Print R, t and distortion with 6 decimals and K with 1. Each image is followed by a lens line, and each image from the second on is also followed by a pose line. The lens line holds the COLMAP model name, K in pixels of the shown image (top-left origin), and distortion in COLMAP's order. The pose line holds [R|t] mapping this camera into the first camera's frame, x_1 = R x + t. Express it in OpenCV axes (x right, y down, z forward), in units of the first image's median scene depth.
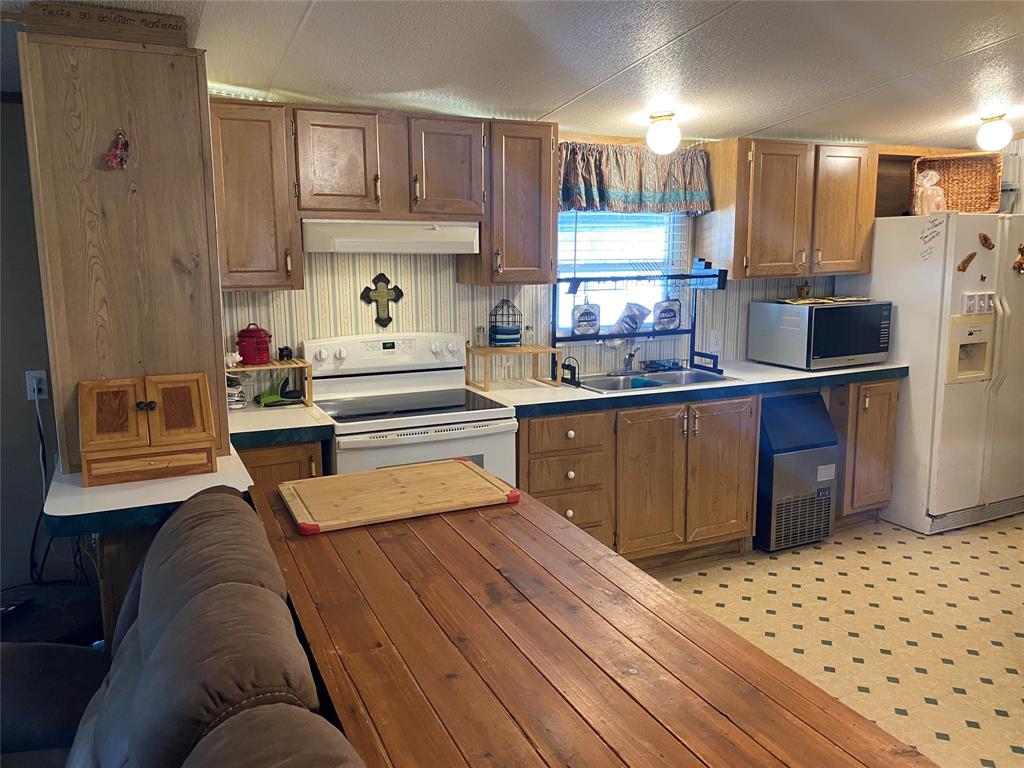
lens RADIAL K [[771.9, 0, 519.4], [0, 771.9, 375.5], [0, 0, 1]] dist [0.026688, -0.029736]
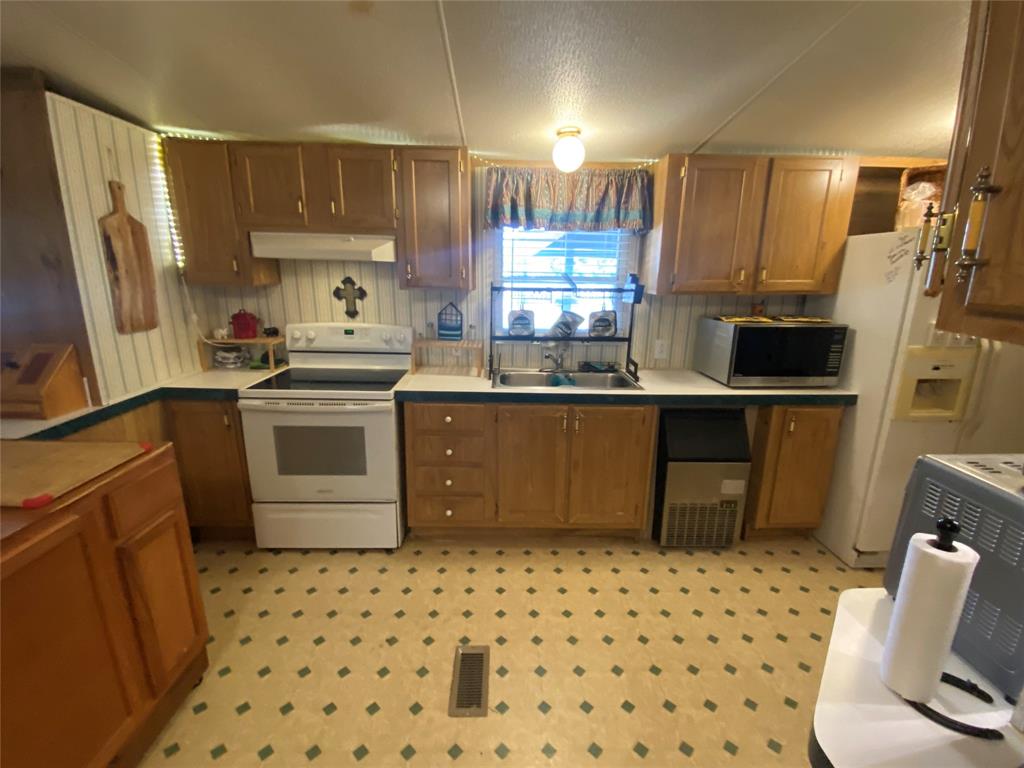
lens RADIAL K [[449.2, 0, 512.0], [0, 449.2, 384.0], [0, 0, 1]] dist [0.045033, -0.034978]
pose [[0.915011, 0.121421, -0.384724, 0.352111], [-0.088154, 0.990764, 0.103029, -0.048819], [0.393681, -0.060358, 0.917264, 0.343908]]
